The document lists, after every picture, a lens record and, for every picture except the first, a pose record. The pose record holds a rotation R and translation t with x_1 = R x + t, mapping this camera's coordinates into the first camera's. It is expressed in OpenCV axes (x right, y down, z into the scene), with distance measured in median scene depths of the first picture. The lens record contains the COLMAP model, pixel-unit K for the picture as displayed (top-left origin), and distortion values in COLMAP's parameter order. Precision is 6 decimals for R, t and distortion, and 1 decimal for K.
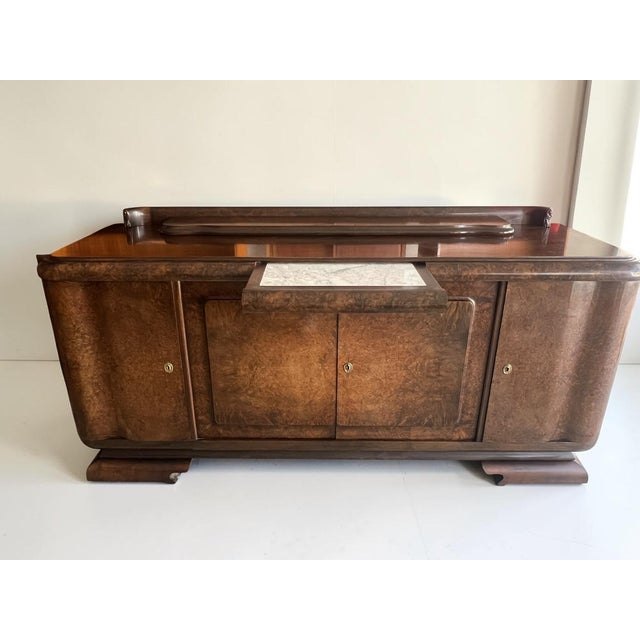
lens RADIAL K [[474.5, 0, 320.0], [0, 474.5, 320.0], [0, 0, 1]] dist [-0.000890, -0.001181]
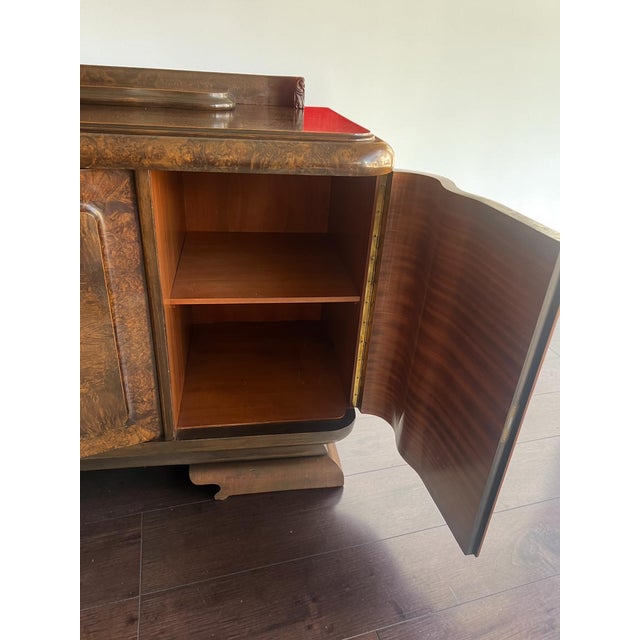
lens RADIAL K [[474.5, 0, 320.0], [0, 474.5, 320.0], [0, 0, 1]] dist [-0.000890, -0.001181]
pose [[0.981982, -0.030372, 0.186516, 0.441150], [0.009564, 0.993723, 0.111460, 0.026569], [-0.188730, -0.107667, 0.976109, 0.382118]]
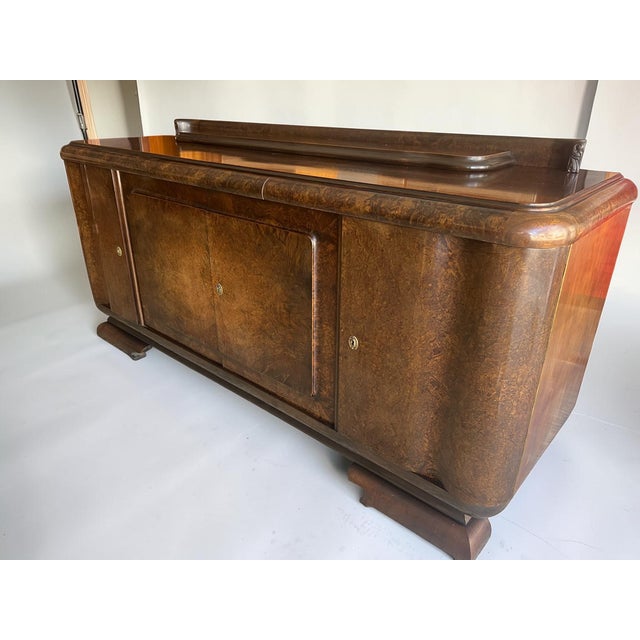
lens RADIAL K [[488.9, 0, 323.0], [0, 488.9, 323.3], [0, 0, 1]] dist [0.083517, -0.134681]
pose [[0.754505, 0.280071, -0.593534, 0.788570], [-0.253718, 0.958533, 0.129775, -0.011289], [0.605269, 0.052674, 0.794277, 0.361449]]
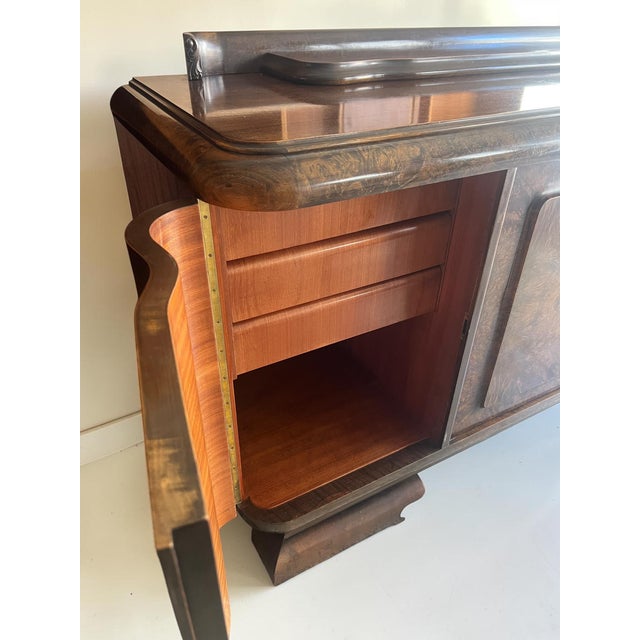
lens RADIAL K [[484.2, 0, 327.0], [0, 484.2, 317.4], [0, 0, 1]] dist [0.001787, -0.000563]
pose [[0.867770, -0.260528, 0.423203, -0.653733], [0.166641, 0.954812, 0.246097, -0.082694], [-0.468194, -0.143033, 0.871972, 0.594953]]
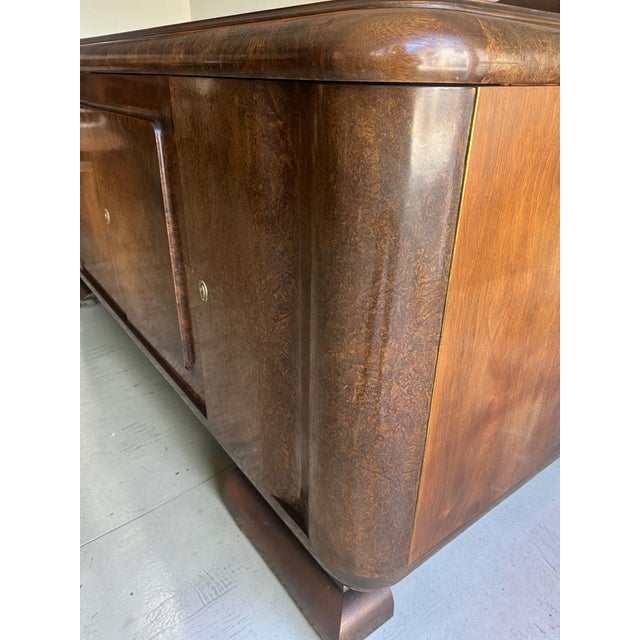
lens RADIAL K [[488.9, 0, 323.0], [0, 488.9, 323.3], [0, 0, 1]] dist [0.083517, -0.134681]
pose [[0.600487, 0.368611, -0.709606, 0.824591], [-0.322745, 0.923644, 0.206680, -0.008528], [0.731609, 0.104913, 0.673604, 0.745063]]
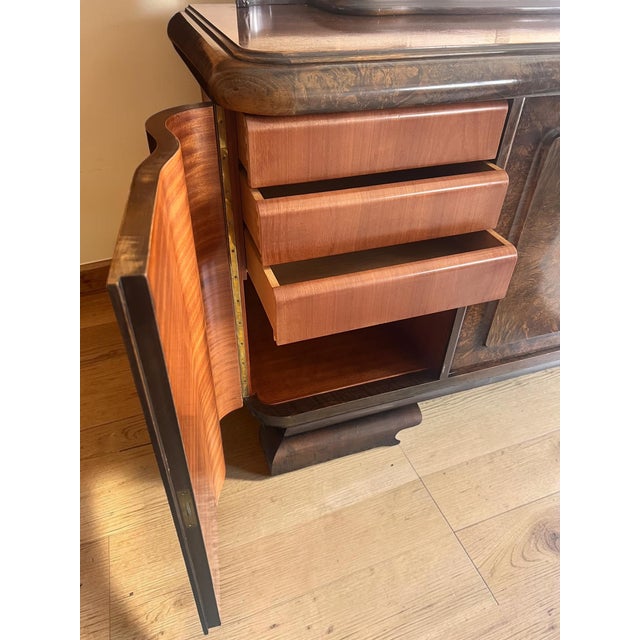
lens RADIAL K [[488.9, 0, 323.0], [0, 488.9, 323.3], [0, 0, 1]] dist [0.083517, -0.134681]
pose [[0.939644, -0.190549, 0.284182, -0.631773], [0.100595, 0.947716, 0.302845, -0.035071], [-0.327030, -0.255979, 0.909685, 0.500589]]
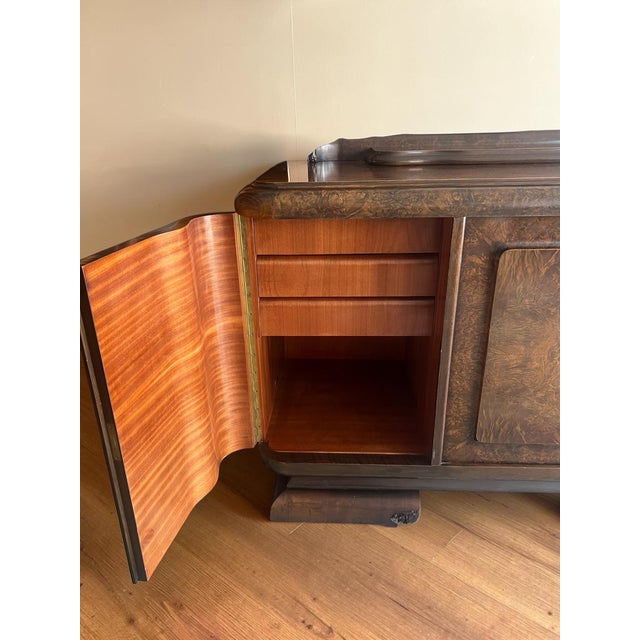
lens RADIAL K [[488.9, 0, 323.0], [0, 488.9, 323.3], [0, 0, 1]] dist [0.083517, -0.134681]
pose [[0.999225, -0.003738, -0.039197, -0.425782], [0.004098, 0.999950, 0.009112, 0.046677], [0.039161, -0.009266, 0.999190, 0.310766]]
